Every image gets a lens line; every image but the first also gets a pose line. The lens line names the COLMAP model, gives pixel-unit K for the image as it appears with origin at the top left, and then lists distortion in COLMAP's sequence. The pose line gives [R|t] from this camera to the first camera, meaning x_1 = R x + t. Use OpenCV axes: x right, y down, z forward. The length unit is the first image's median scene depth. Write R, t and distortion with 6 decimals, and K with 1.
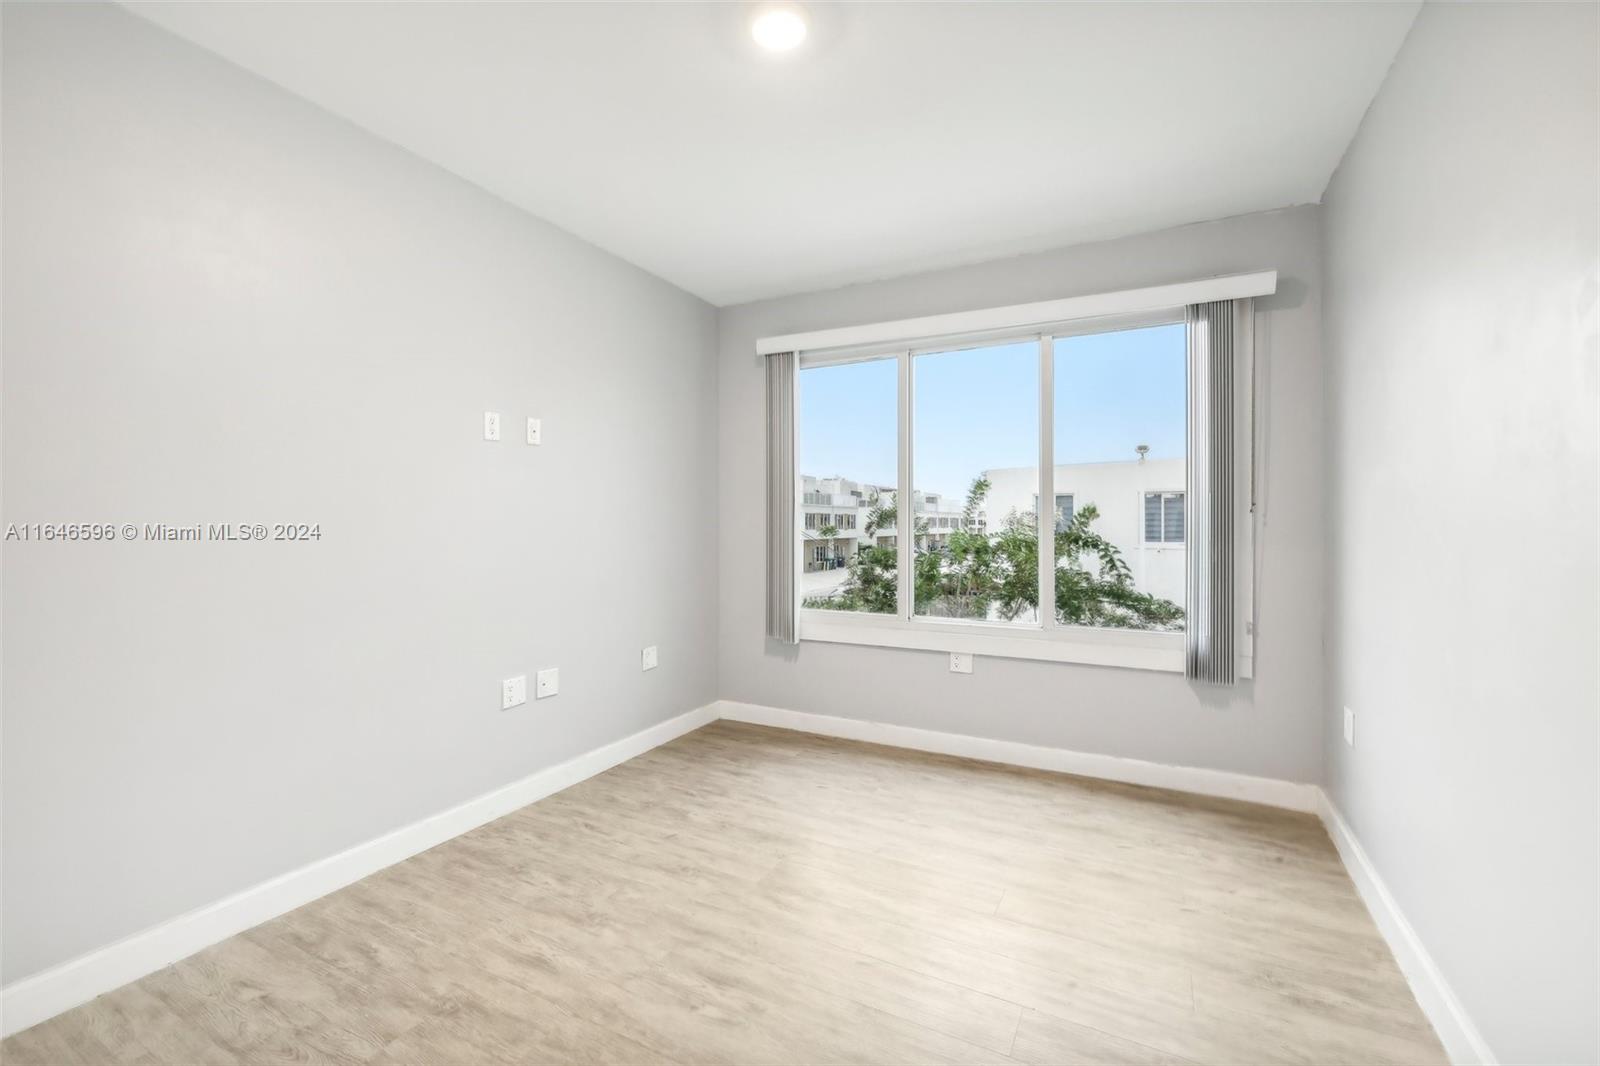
lens RADIAL K [[689.7, 0, 799.4], [0, 689.7, 524.4], [0, 0, 1]] dist [-0.000825, 0.001691]
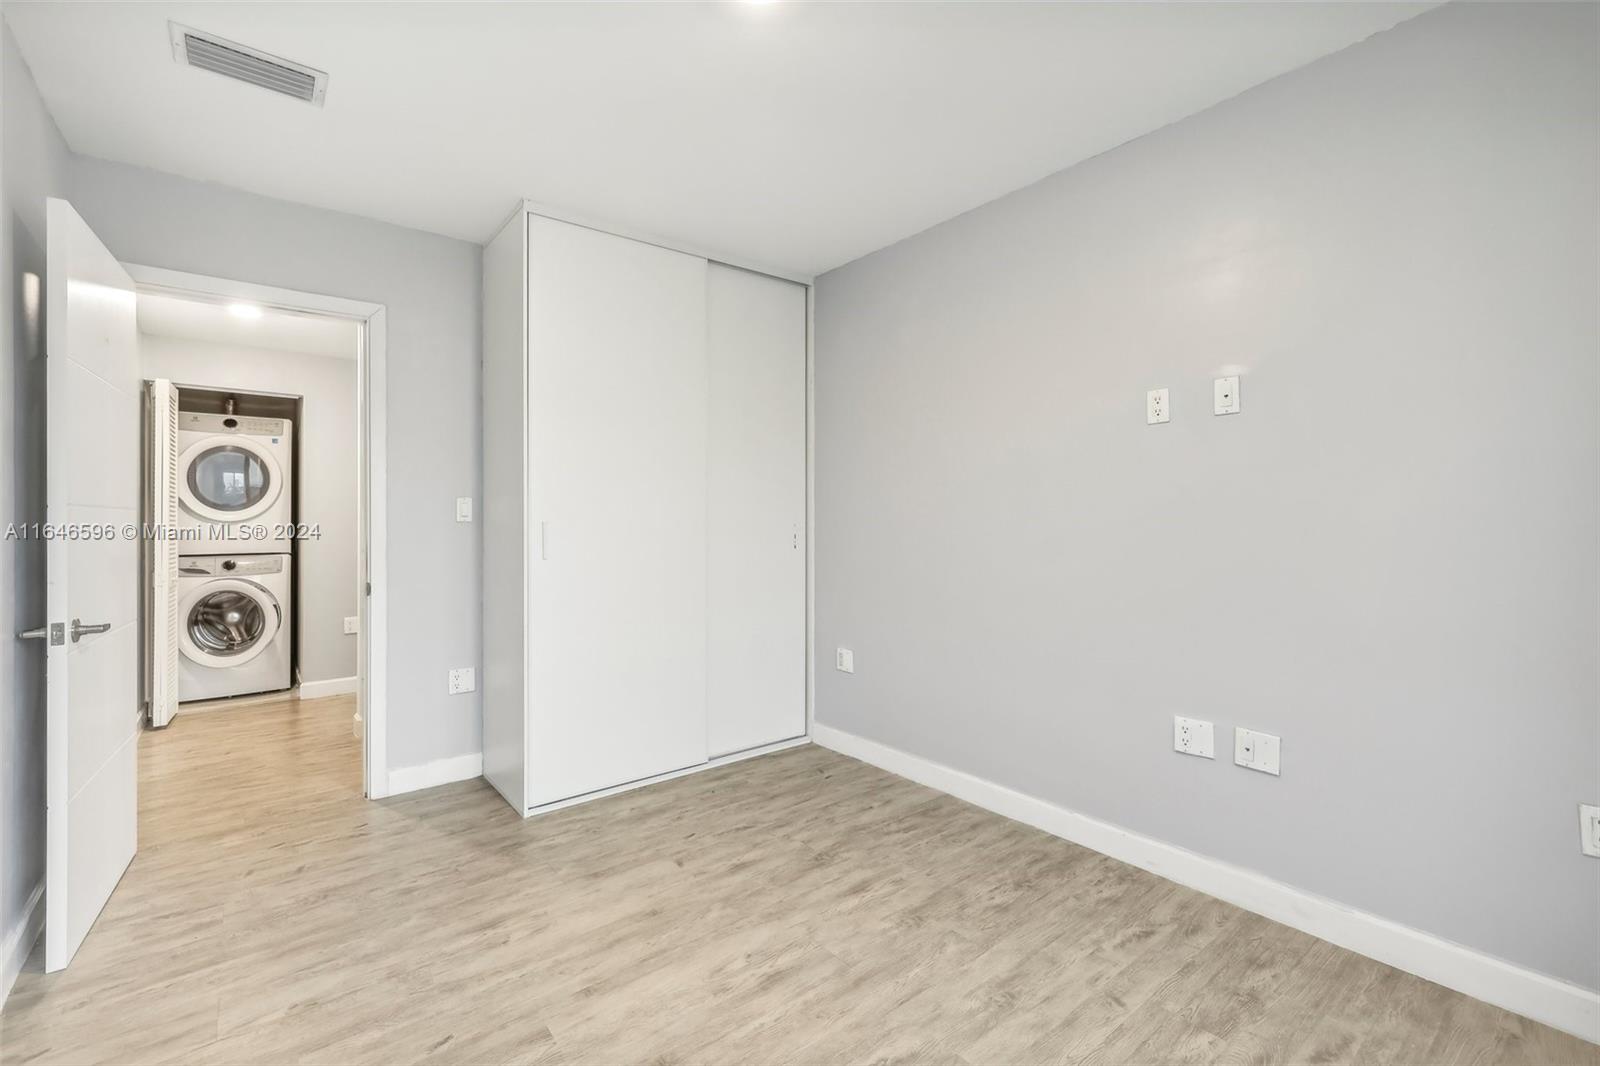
lens RADIAL K [[689.7, 0, 759.0], [0, 689.7, 516.6], [0, 0, 1]] dist [-0.000825, 0.001691]
pose [[-0.437930, -0.005211, -0.898994, 0.610841], [0.002477, 0.999972, -0.007003, -0.003290], [0.899006, -0.005293, -0.437905, 1.084834]]
